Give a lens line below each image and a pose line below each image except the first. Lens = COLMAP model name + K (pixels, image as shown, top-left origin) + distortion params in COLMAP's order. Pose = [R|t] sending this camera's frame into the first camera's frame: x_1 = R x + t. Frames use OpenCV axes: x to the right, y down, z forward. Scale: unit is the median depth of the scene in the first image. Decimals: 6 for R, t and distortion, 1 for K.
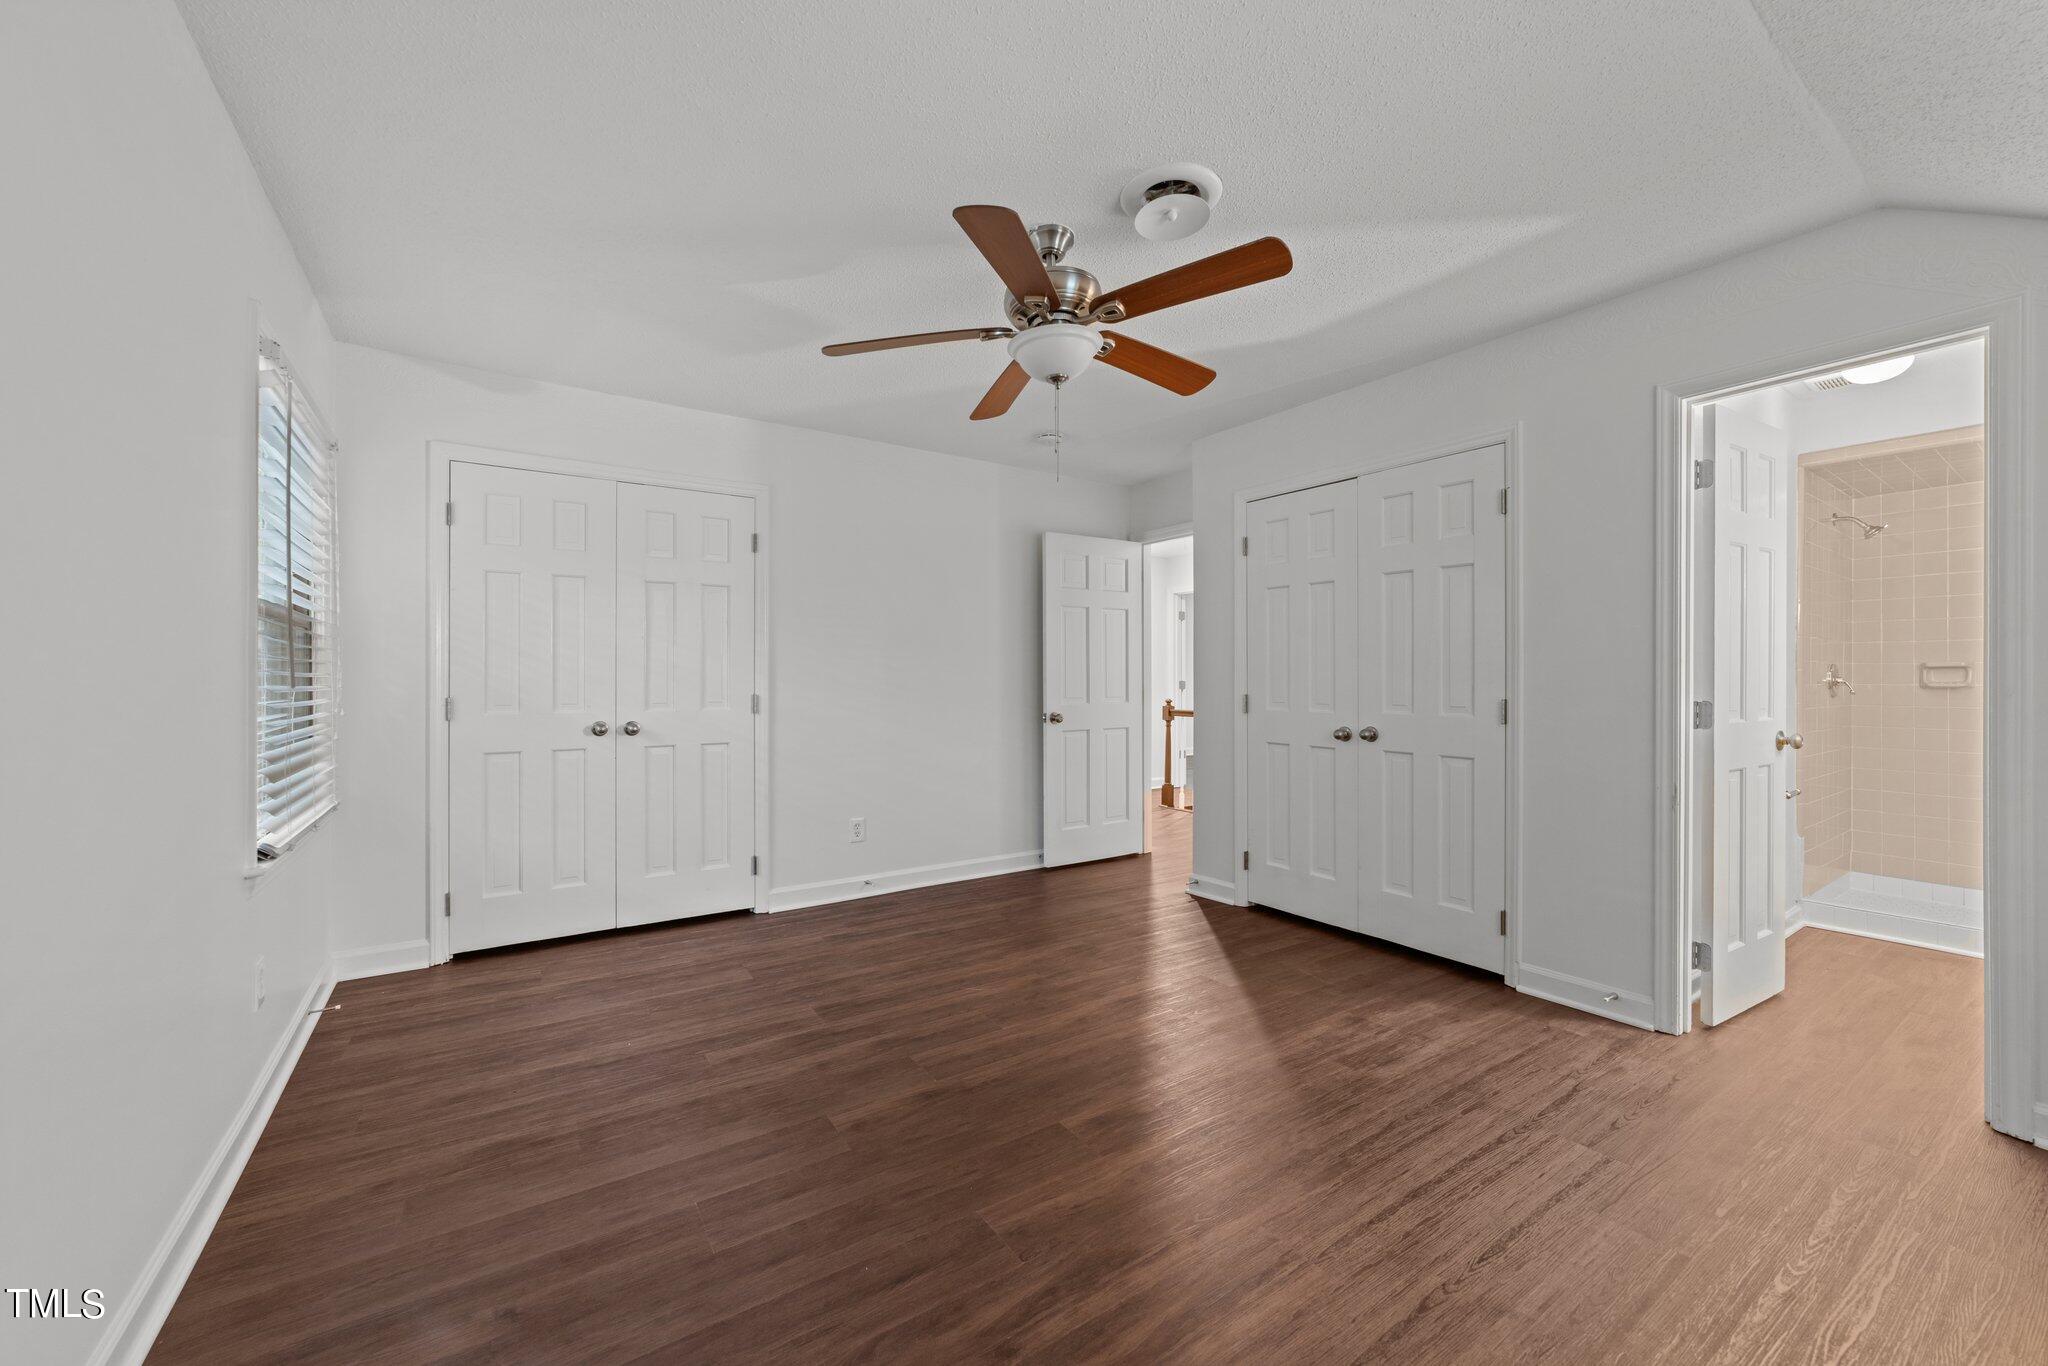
lens RADIAL K [[787.3, 0, 1023.2], [0, 787.3, 687.8], [0, 0, 1]] dist [-0.001199, -0.000104]
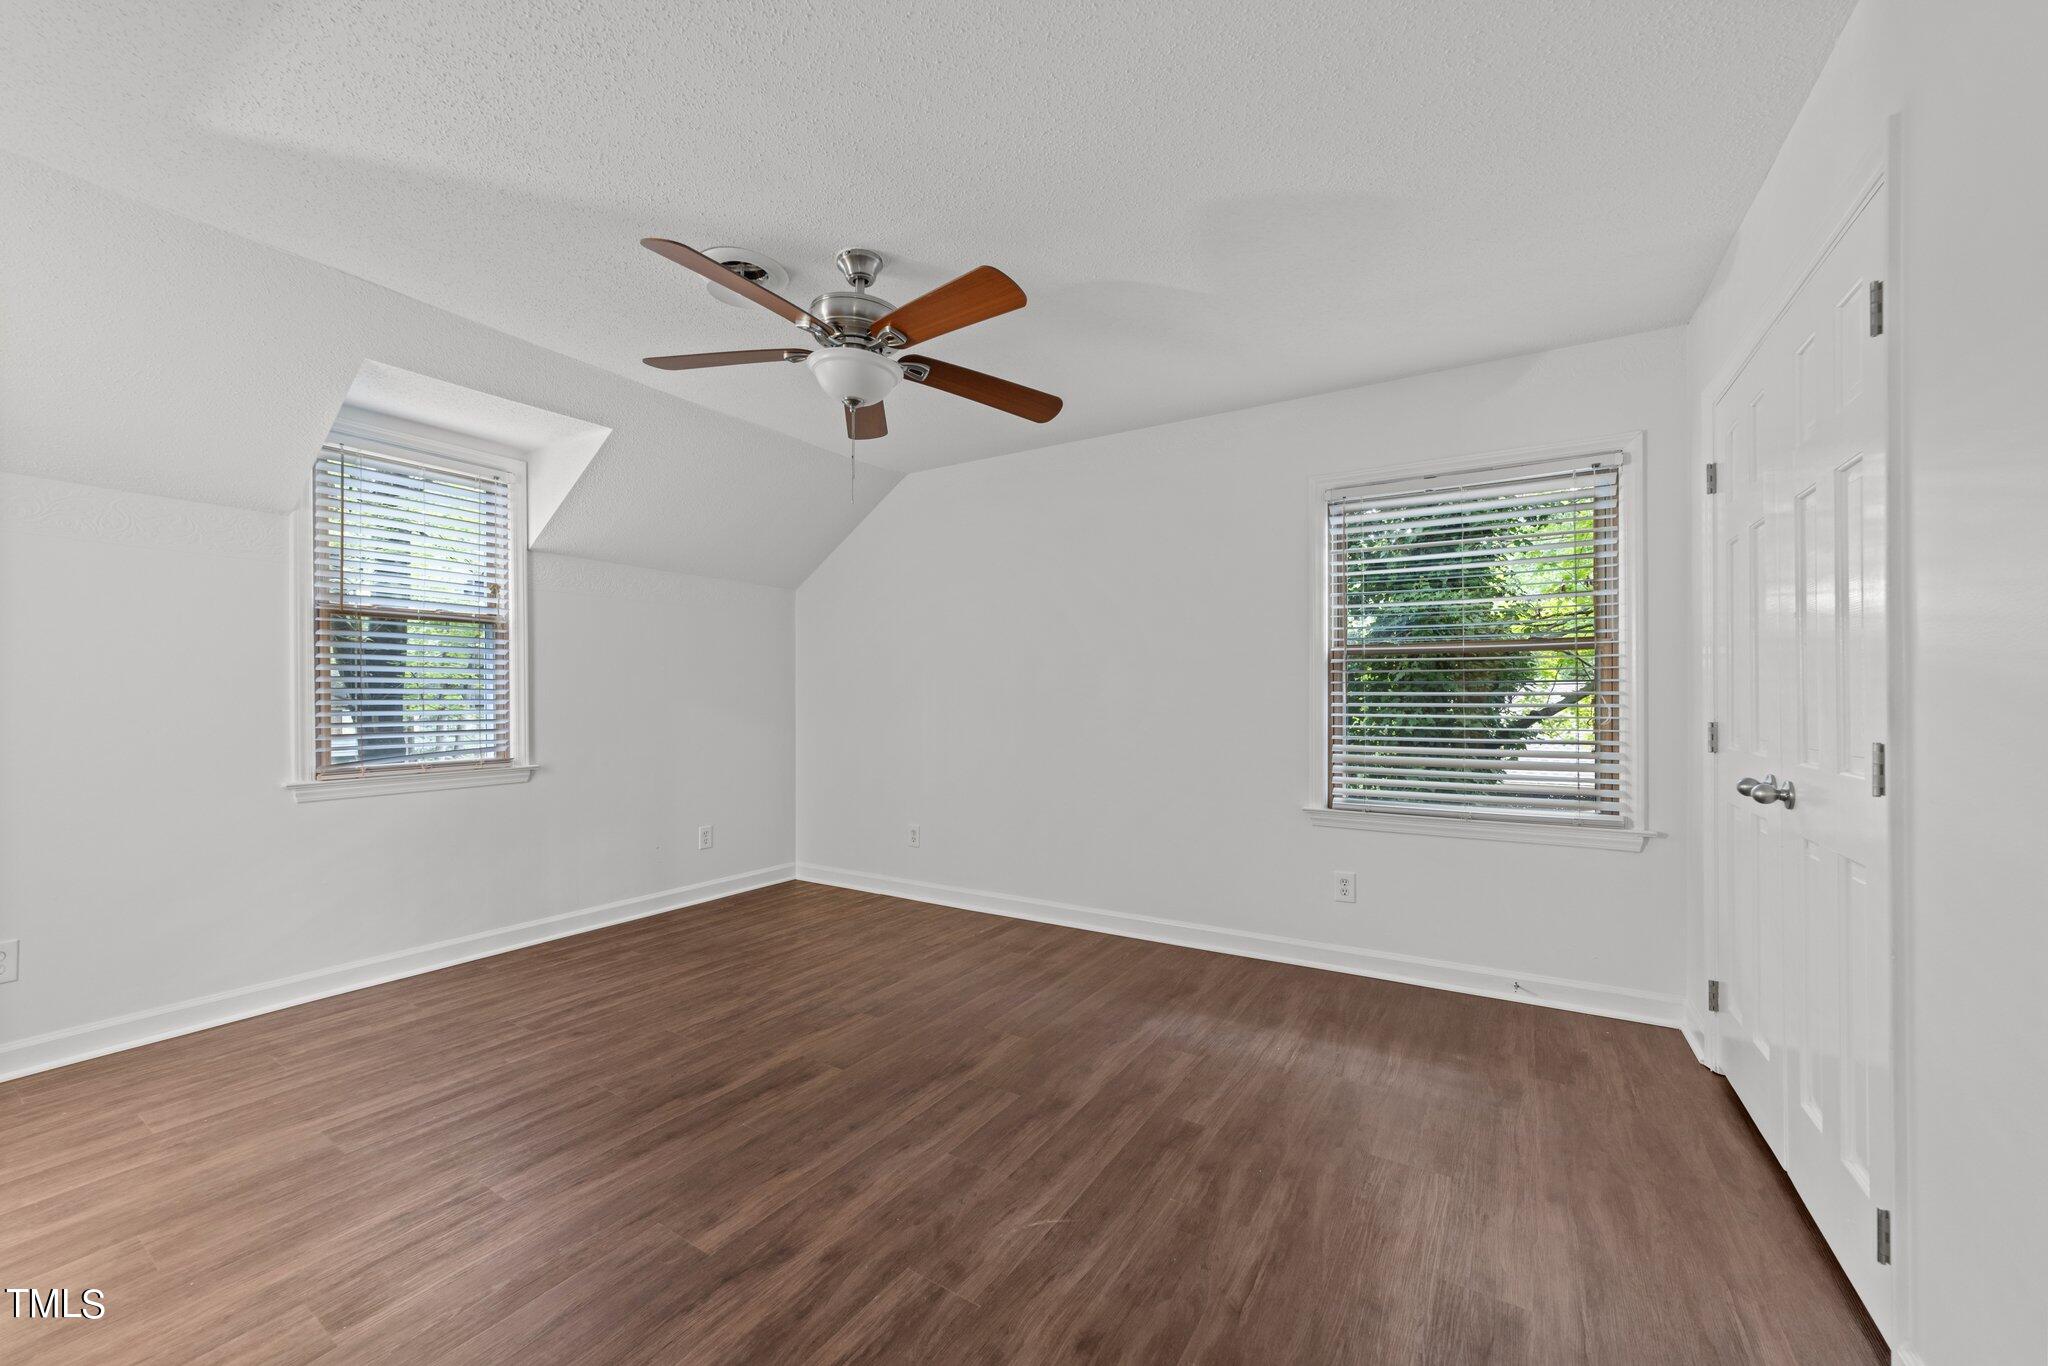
lens RADIAL K [[787.3, 0, 1023.2], [0, 787.3, 687.8], [0, 0, 1]] dist [-0.001199, -0.000104]
pose [[-0.917376, -0.002746, -0.398012, 0.193063], [0.000989, 0.999957, -0.009177, -0.014330], [0.398020, -0.008813, -0.917334, 1.566372]]
